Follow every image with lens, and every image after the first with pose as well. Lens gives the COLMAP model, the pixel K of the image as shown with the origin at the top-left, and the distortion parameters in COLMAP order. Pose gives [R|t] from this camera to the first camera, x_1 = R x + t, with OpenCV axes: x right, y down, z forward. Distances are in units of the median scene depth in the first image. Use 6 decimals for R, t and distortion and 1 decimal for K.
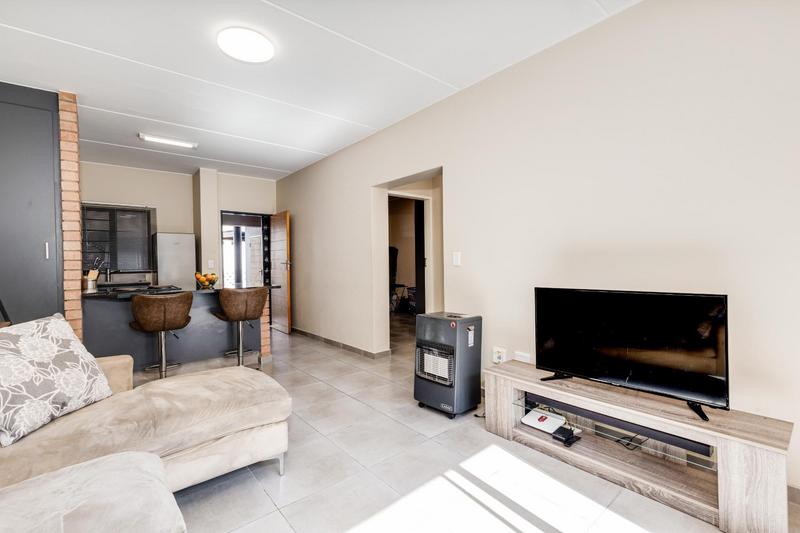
lens RADIAL K [[365.4, 0, 400.1], [0, 365.4, 262.5], [0, 0, 1]] dist [-0.002078, -0.000330]
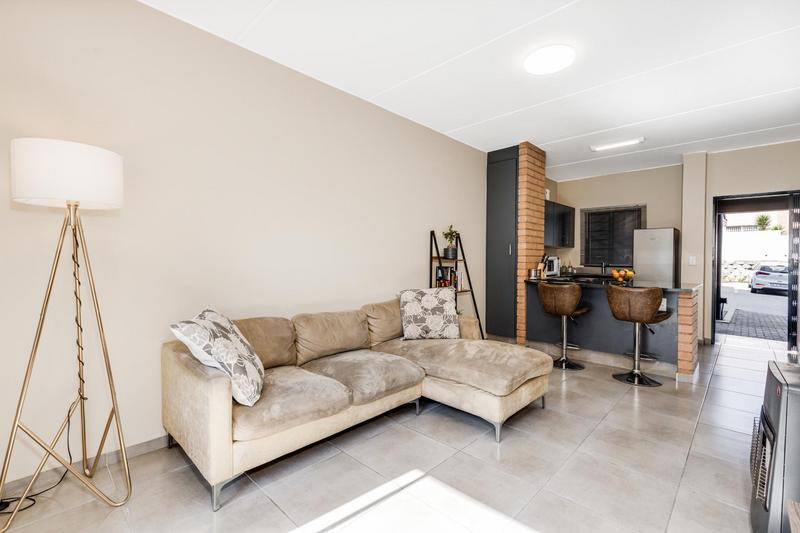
lens RADIAL K [[365.4, 0, 400.0], [0, 365.4, 265.8], [0, 0, 1]] dist [-0.002078, -0.000330]
pose [[0.066647, 0.035799, -0.997134, 0.505528], [-0.009811, 0.999331, 0.035222, -0.012118], [0.997728, 0.007436, 0.066954, 0.381170]]
